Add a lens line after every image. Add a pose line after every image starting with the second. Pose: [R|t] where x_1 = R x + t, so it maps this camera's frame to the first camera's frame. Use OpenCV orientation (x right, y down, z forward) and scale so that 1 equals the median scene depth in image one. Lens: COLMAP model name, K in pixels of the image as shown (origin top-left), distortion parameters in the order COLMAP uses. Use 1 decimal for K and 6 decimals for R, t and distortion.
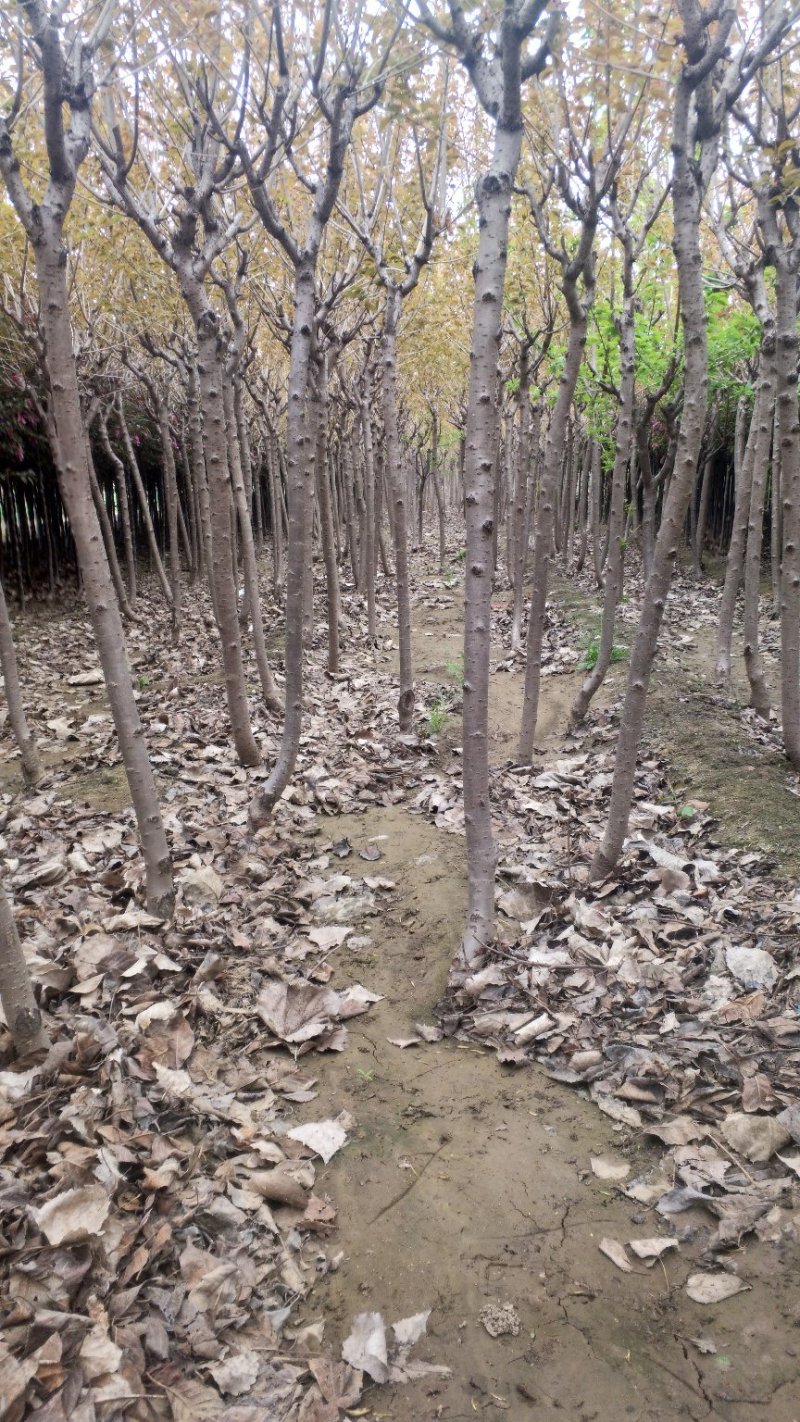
lens RADIAL K [[1052.4, 0, 401.0], [0, 1052.4, 713.3], [0, 0, 1]] dist [-0.008104, 0.031202]
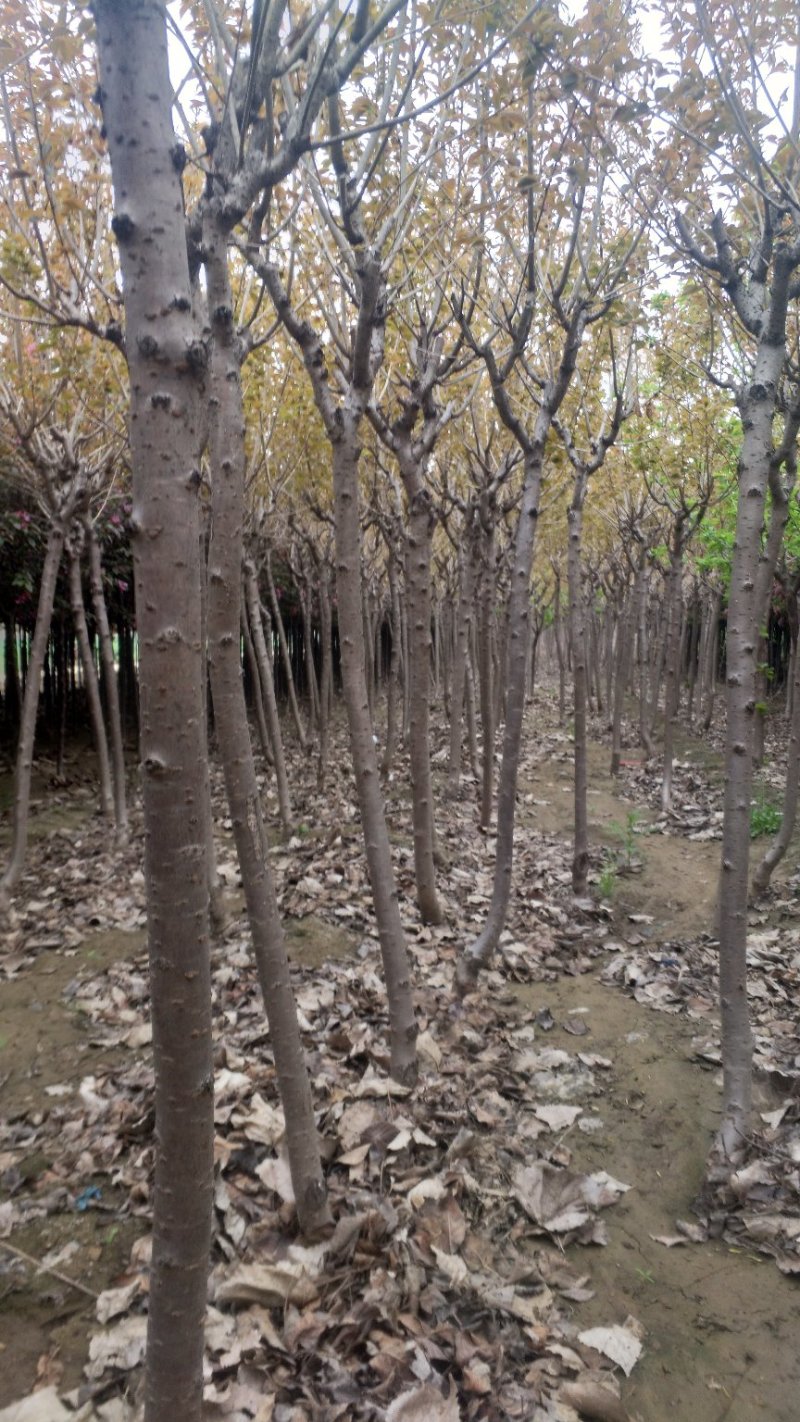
lens RADIAL K [[1052.4, 0, 401.0], [0, 1052.4, 713.3], [0, 0, 1]] dist [-0.008104, 0.031202]
pose [[0.995870, 0.034734, -0.083881, -0.168517], [-0.045841, 0.989874, -0.134343, -0.021870], [0.078366, 0.137634, 0.987378, -0.031852]]
